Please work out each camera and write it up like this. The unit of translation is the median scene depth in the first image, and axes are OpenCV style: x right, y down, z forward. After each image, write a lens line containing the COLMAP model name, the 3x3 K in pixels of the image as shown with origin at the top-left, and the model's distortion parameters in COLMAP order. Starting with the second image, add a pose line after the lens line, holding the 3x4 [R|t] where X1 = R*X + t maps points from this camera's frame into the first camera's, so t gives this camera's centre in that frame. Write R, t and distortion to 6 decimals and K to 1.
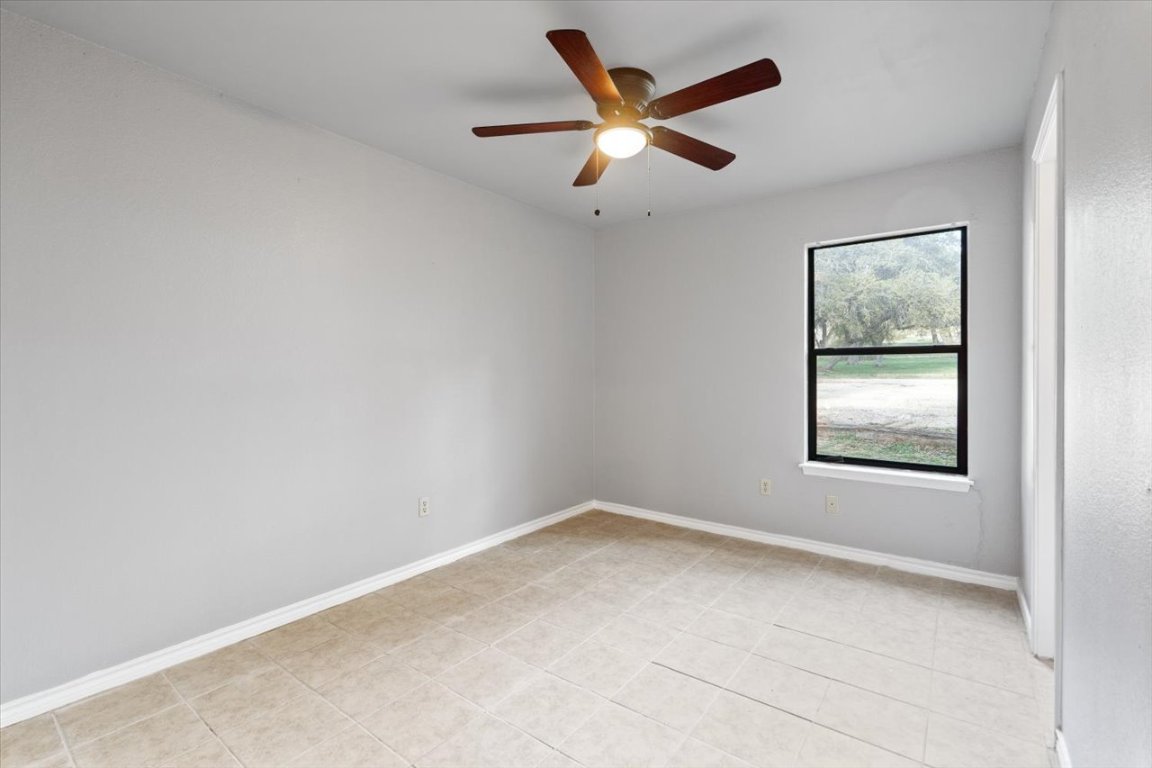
lens RADIAL K [[510.5, 0, 575.6], [0, 510.5, 380.7], [0, 0, 1]] dist [-0.006565, 0.002046]
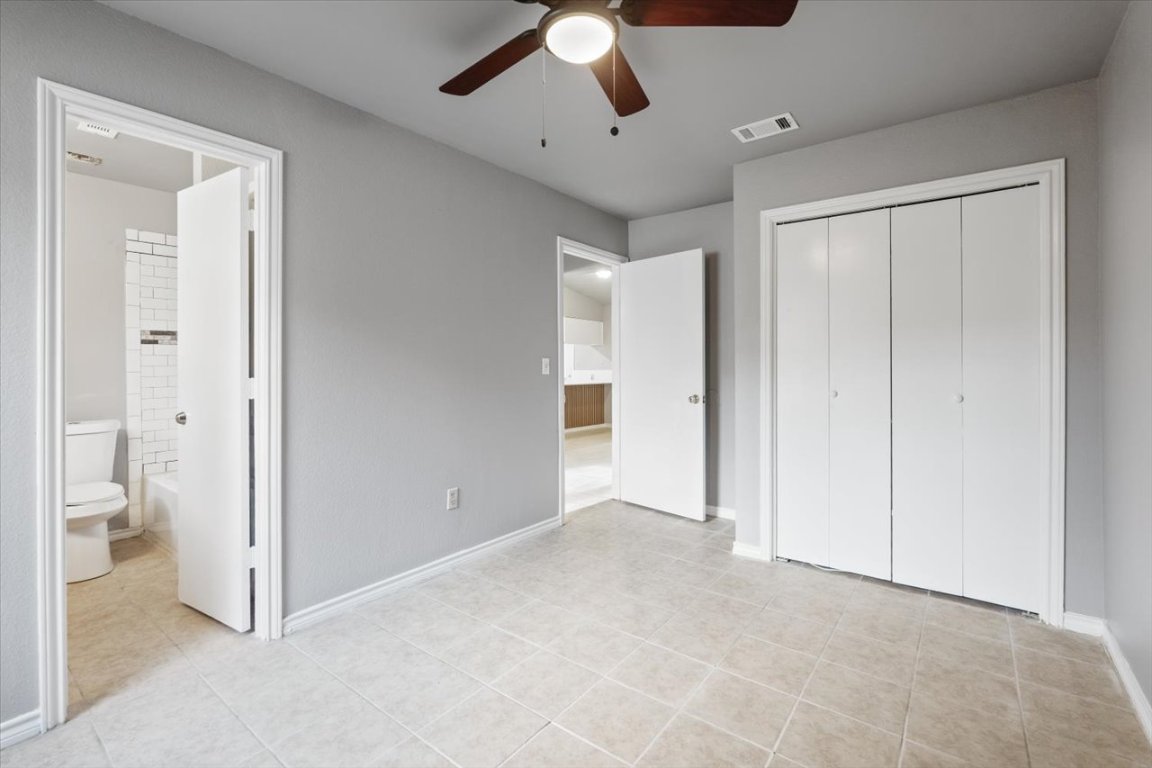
lens RADIAL K [[510.5, 0, 576.4], [0, 510.5, 374.3], [0, 0, 1]] dist [-0.006565, 0.002046]
pose [[-0.999914, 0.006037, 0.011636, 0.104944], [0.006281, 0.999759, 0.021032, -0.012017], [-0.011507, 0.021103, -0.999711, 2.007471]]
